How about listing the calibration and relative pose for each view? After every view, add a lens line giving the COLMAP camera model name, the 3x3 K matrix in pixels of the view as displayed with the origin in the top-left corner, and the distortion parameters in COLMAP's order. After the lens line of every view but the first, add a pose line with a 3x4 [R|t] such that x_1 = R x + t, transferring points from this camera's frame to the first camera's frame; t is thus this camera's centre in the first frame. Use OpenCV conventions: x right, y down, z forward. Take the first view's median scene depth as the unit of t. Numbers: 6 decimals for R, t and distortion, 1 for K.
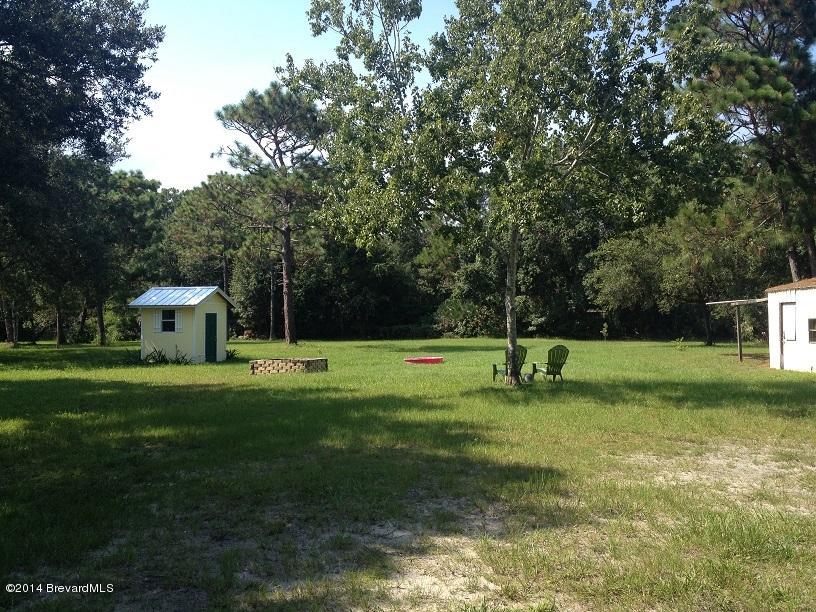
lens RADIAL K [[817.4, 0, 406.6], [0, 817.4, 311.3], [0, 0, 1]] dist [0.009802, 0.000000]
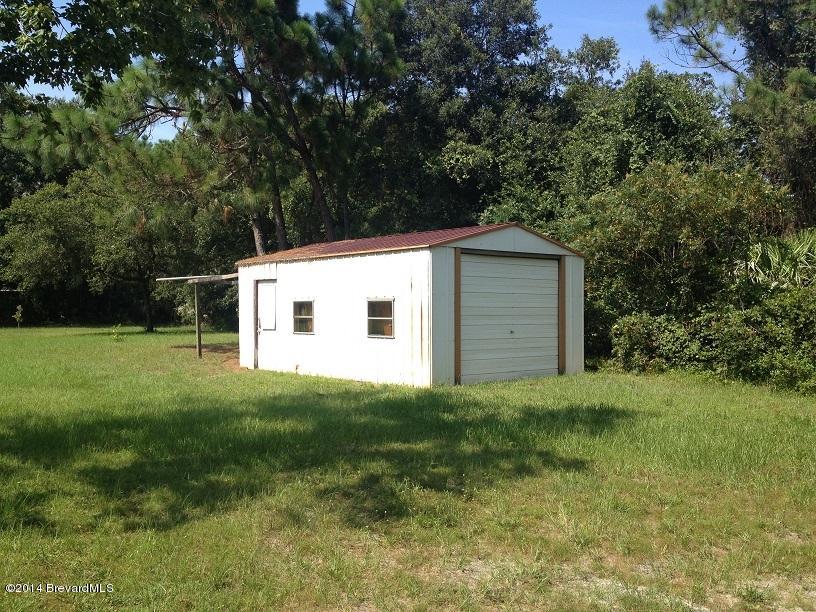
lens RADIAL K [[817.4, 0, 406.4], [0, 817.4, 310.5], [0, 0, 1]] dist [0.009802, 0.000000]
pose [[0.785019, -0.001053, 0.619471, 0.081865], [-0.012539, 0.999767, 0.017590, 0.002113], [-0.619345, -0.021576, 0.784823, 0.264205]]
